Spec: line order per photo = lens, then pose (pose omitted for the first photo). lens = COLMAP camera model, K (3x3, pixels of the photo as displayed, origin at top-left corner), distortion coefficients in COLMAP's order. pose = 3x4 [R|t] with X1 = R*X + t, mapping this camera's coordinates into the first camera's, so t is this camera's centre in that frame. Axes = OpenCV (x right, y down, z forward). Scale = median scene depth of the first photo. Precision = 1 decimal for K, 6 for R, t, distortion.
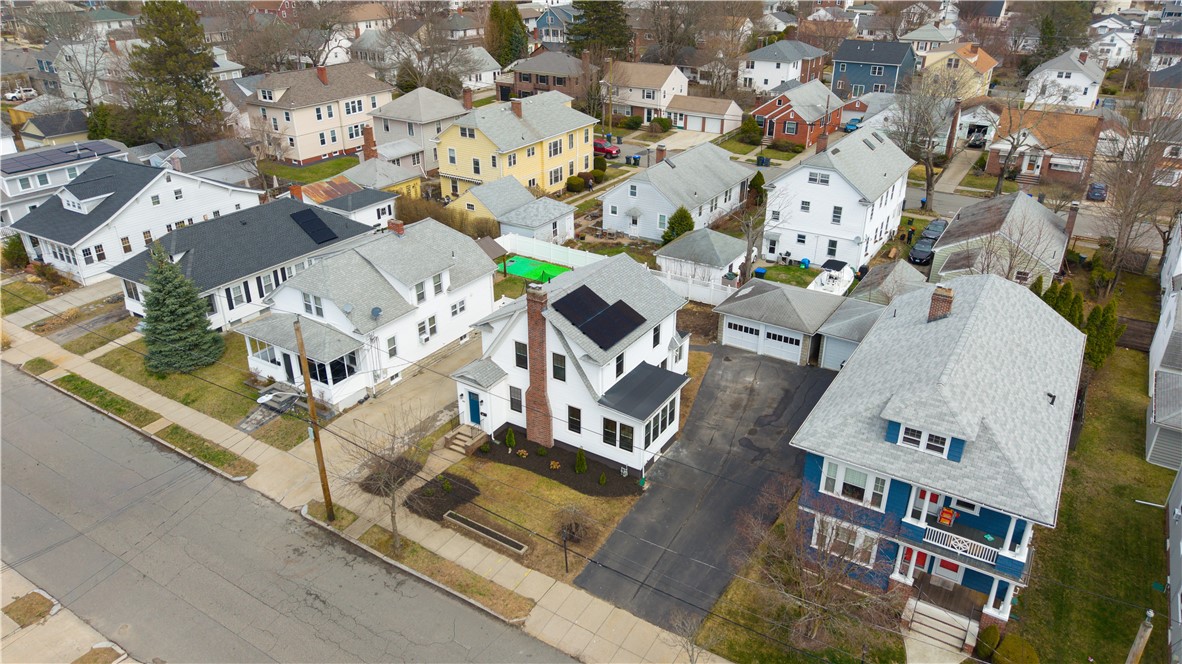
lens RADIAL K [[798.3, 0, 591.0], [0, 798.3, 332.0], [0, 0, 1]] dist [0.065561, -0.082175]
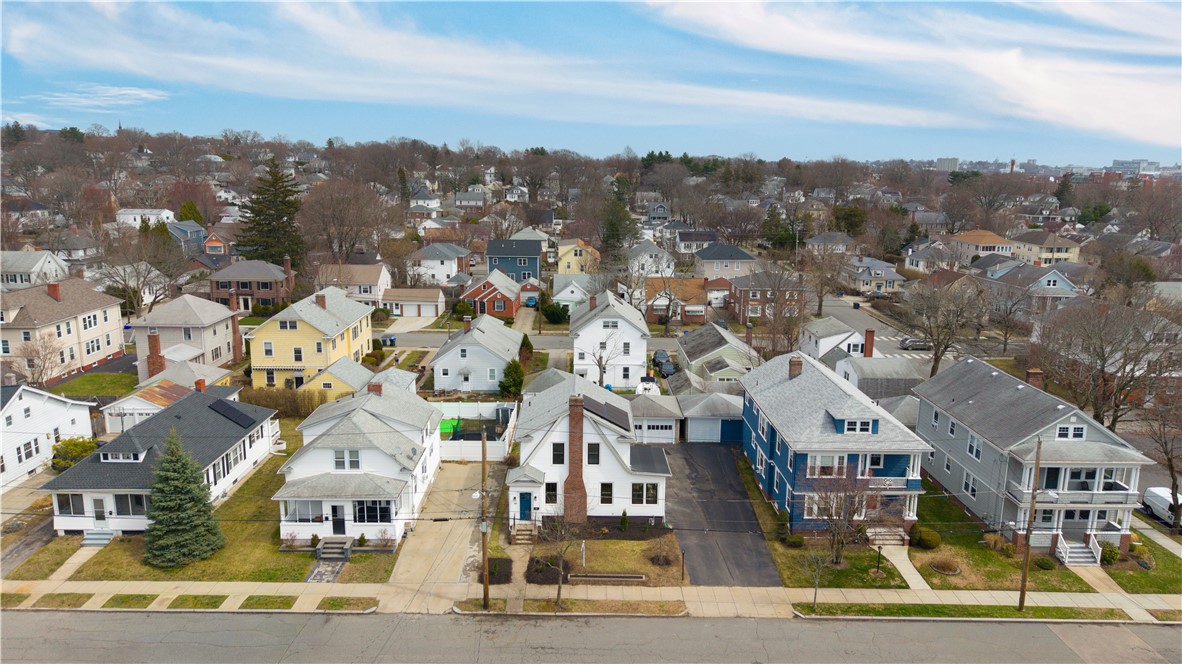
lens RADIAL K [[787.7, 0, 586.1], [0, 787.7, 333.6], [0, 0, 1]] dist [0.064254, -0.077294]
pose [[0.839466, -0.104900, 0.533191, -0.652896], [0.231321, 0.956835, -0.175949, 0.071635], [-0.491719, 0.271042, 0.827496, -0.125993]]
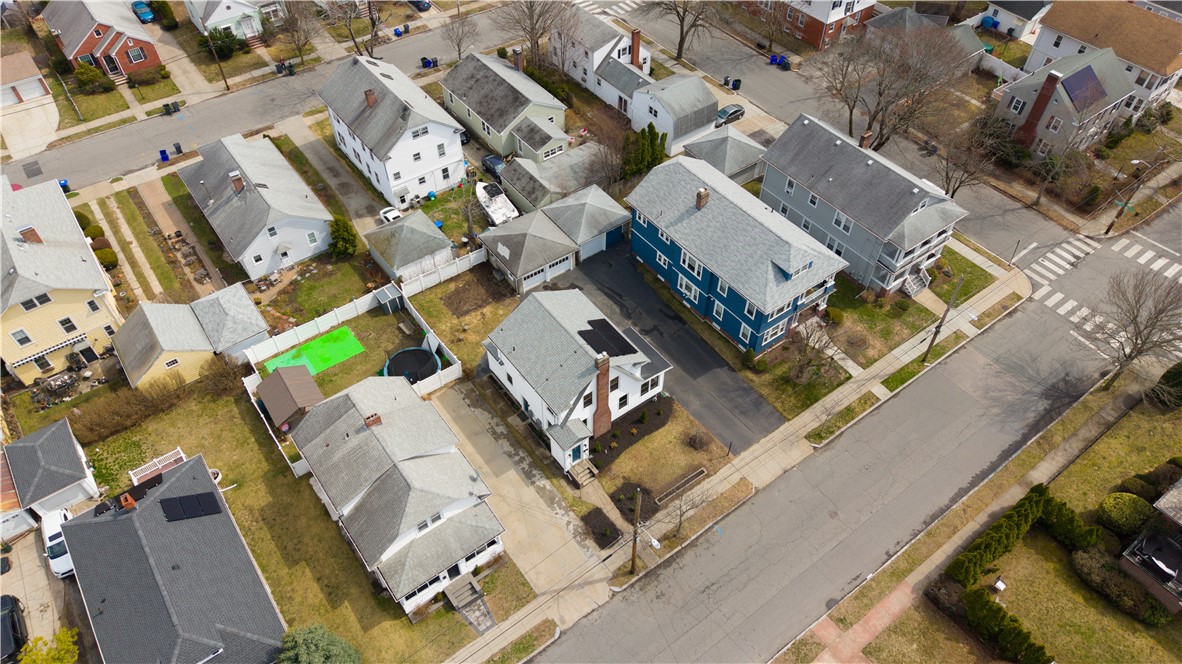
lens RADIAL K [[787.7, 0, 586.1], [0, 787.7, 333.6], [0, 0, 1]] dist [0.064254, -0.077294]
pose [[0.362901, -0.696499, 0.619024, -0.771325], [0.412022, 0.715782, 0.563820, -0.742995], [-0.835787, 0.050441, 0.546732, 0.238452]]
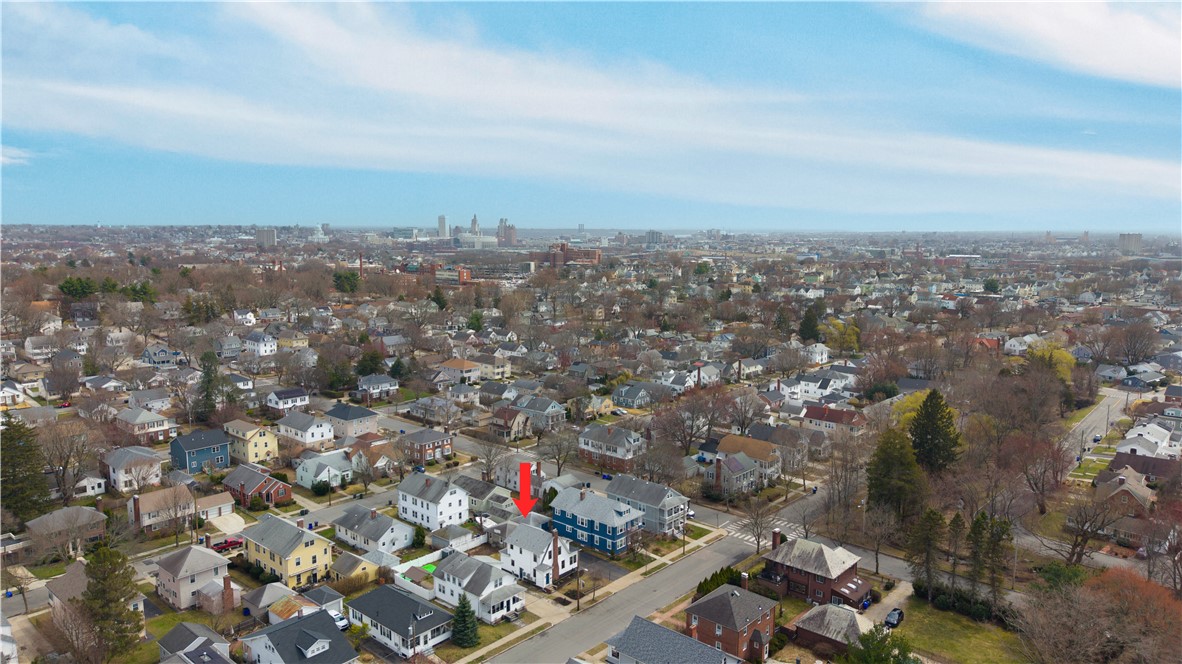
lens RADIAL K [[798.3, 0, 591.0], [0, 798.3, 332.0], [0, 0, 1]] dist [0.065561, -0.082175]
pose [[0.159113, -0.132621, 0.978312, -2.958729], [0.431222, 0.900748, 0.051973, -0.837323], [-0.888105, 0.413600, 0.200509, -0.197713]]
